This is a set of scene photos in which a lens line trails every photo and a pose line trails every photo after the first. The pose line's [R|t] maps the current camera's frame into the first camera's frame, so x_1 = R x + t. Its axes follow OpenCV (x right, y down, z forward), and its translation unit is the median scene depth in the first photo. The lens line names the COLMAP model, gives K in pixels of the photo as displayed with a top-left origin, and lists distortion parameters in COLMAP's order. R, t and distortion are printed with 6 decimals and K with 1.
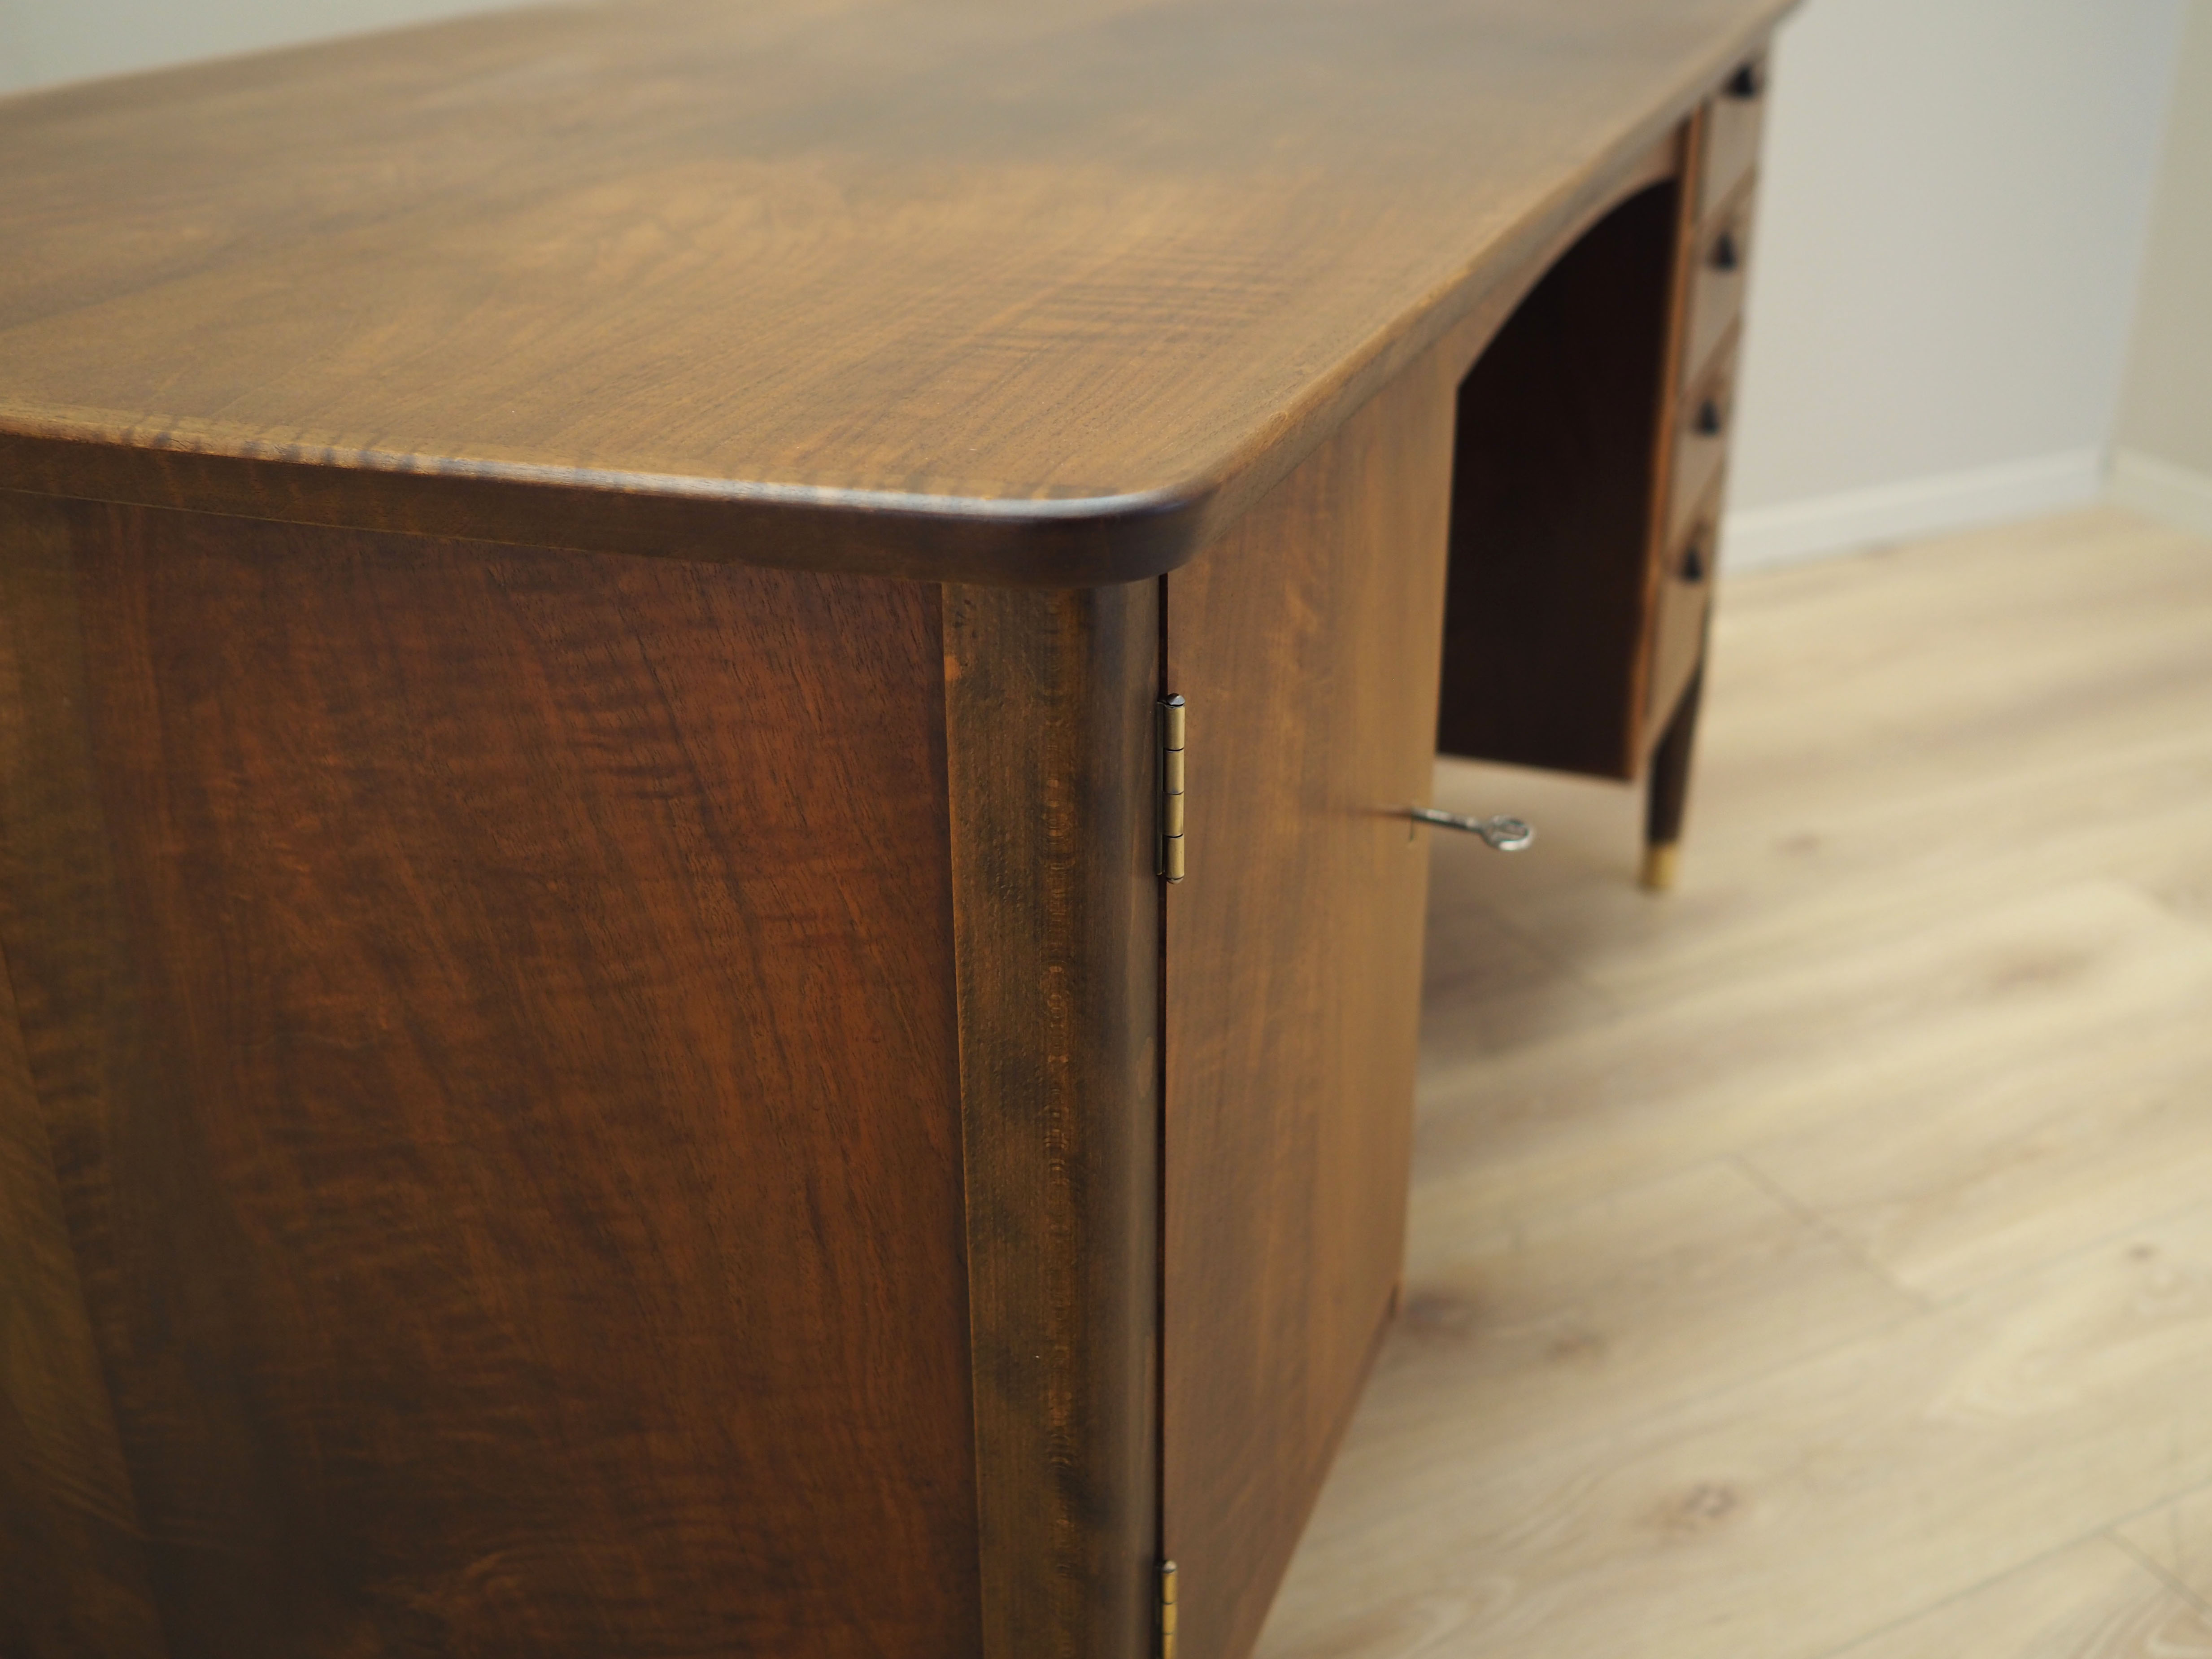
lens RADIAL K [[2211.4, 0, 1113.8], [0, 2211.4, 839.5], [0, 0, 1]] dist [-0.025969, 0.000000]
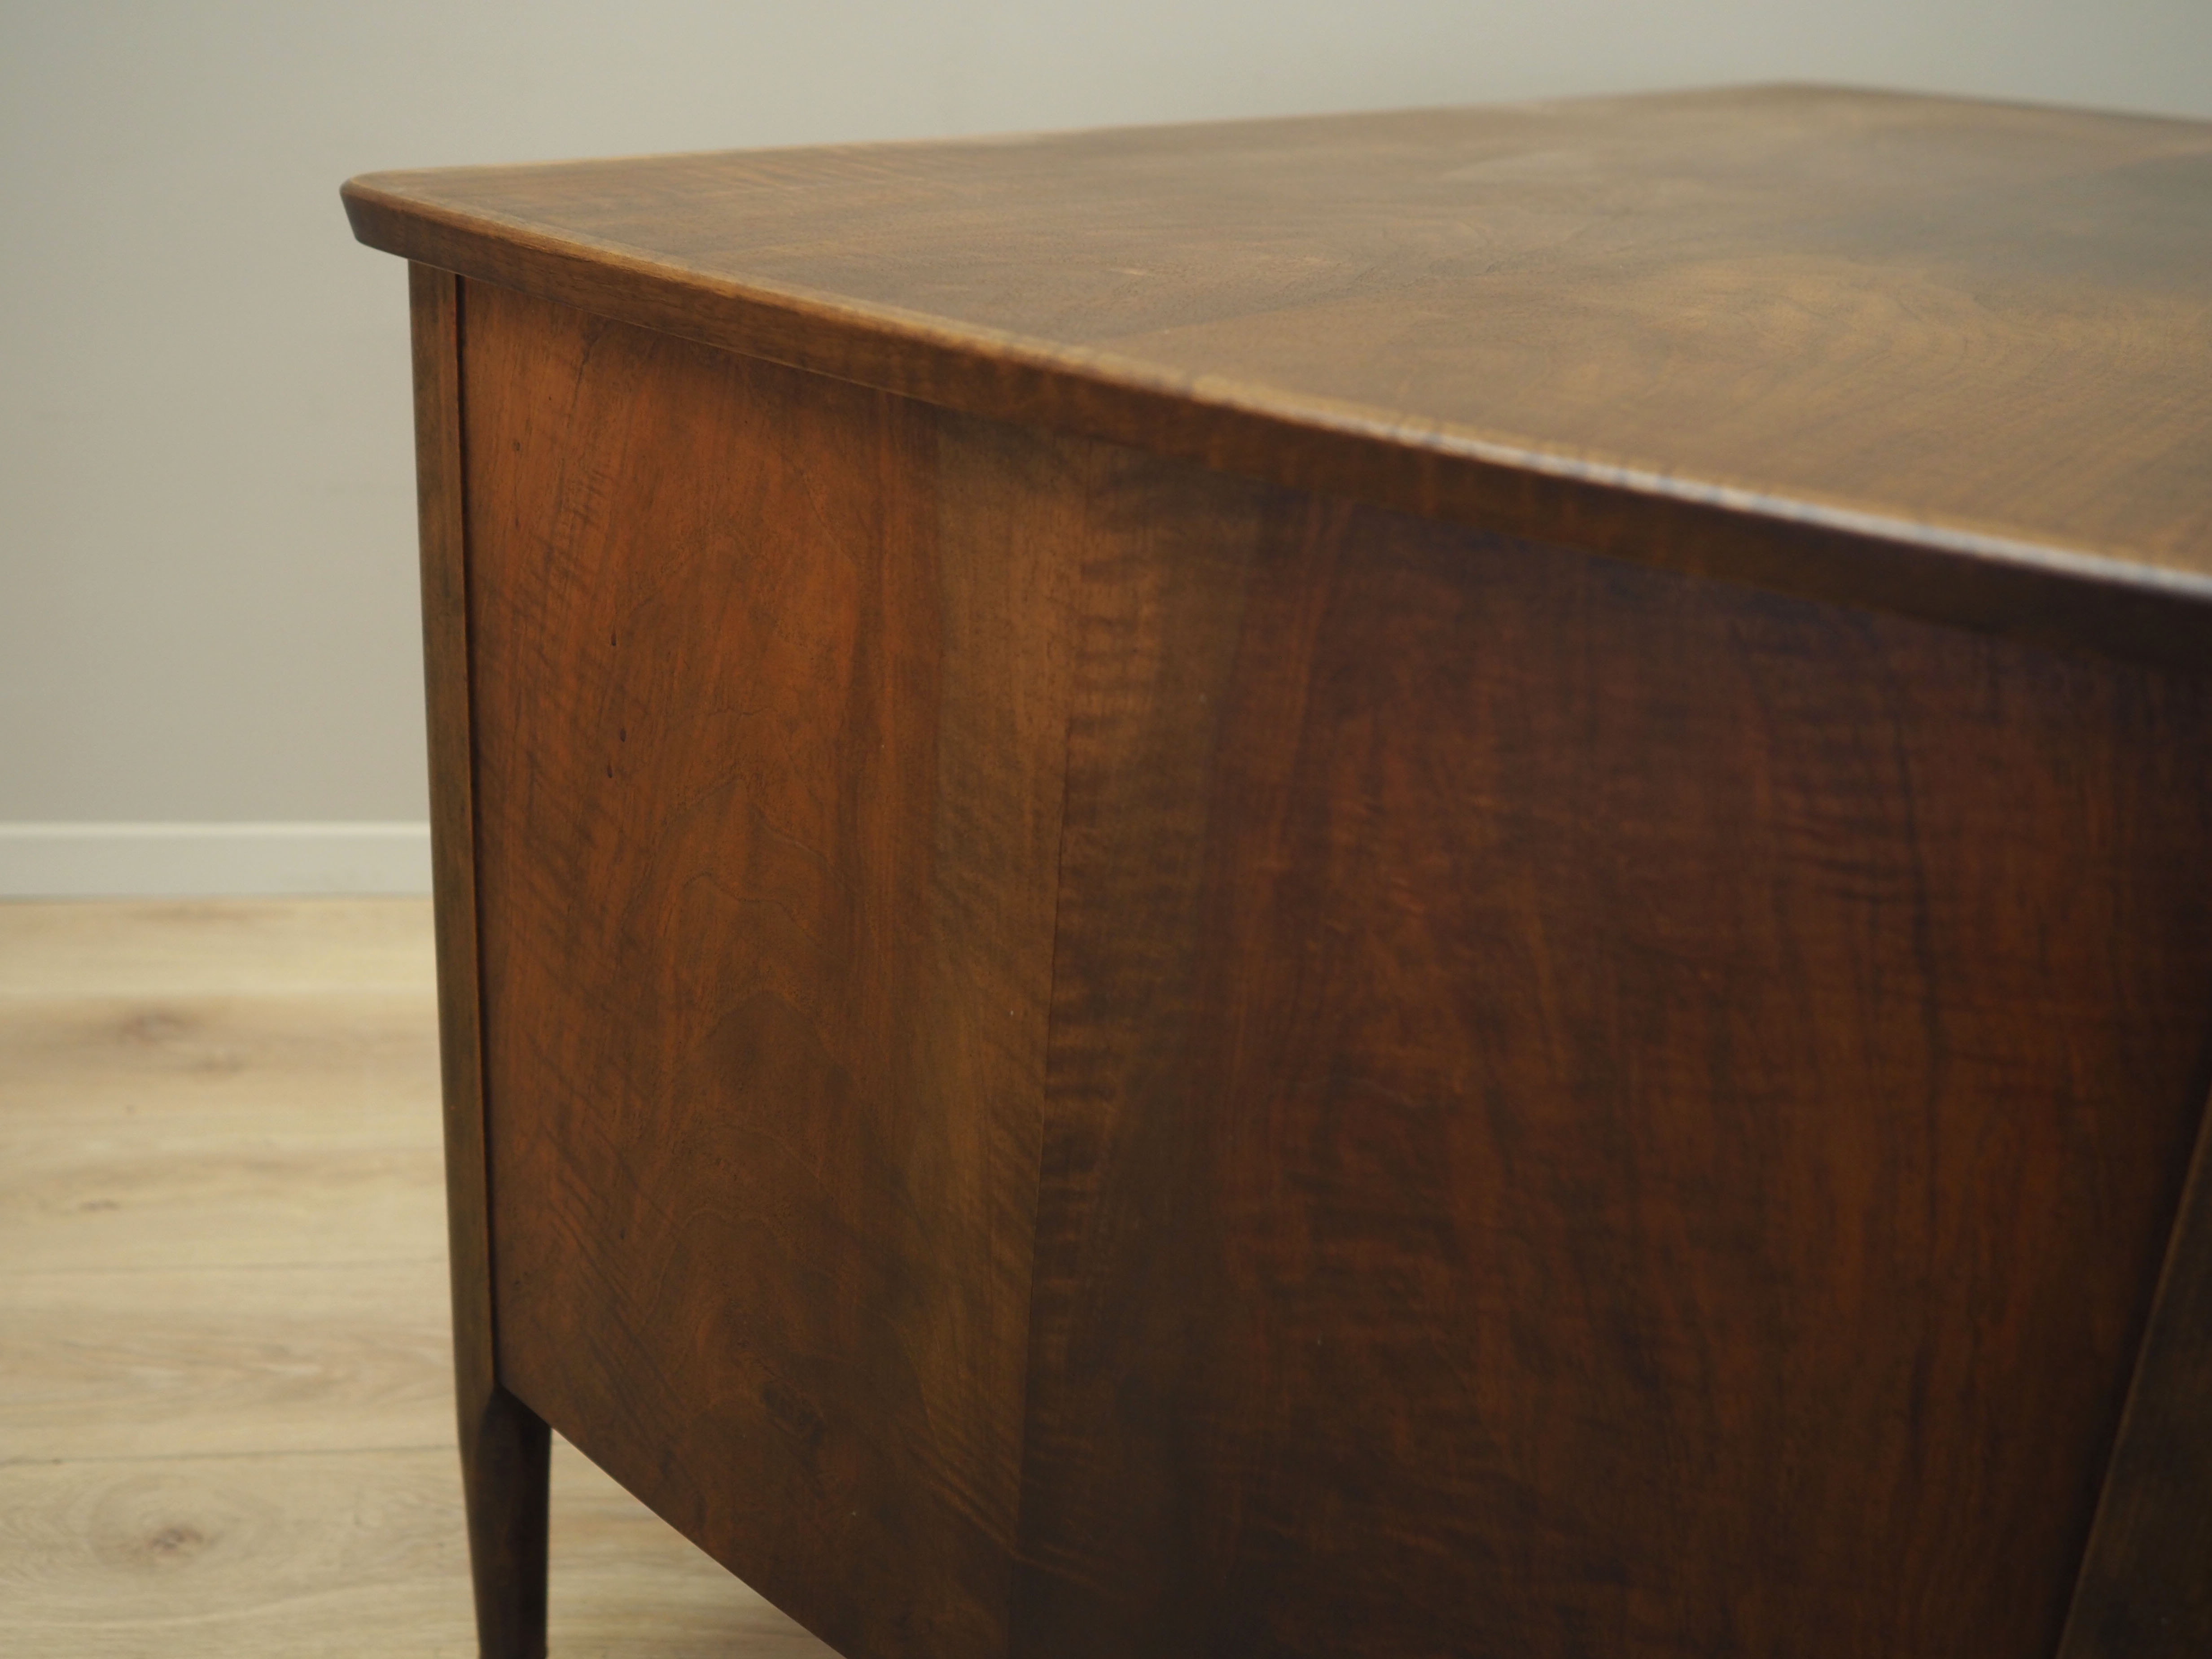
lens RADIAL K [[2211.1, 0, 1108.4], [0, 2211.1, 828.7], [0, 0, 1]] dist [-0.025969, 0.000000]
pose [[0.949338, 0.166369, -0.266606, -0.246048], [-0.184613, 0.981794, -0.044711, 0.046302], [0.254313, 0.091665, 0.962768, 0.048350]]
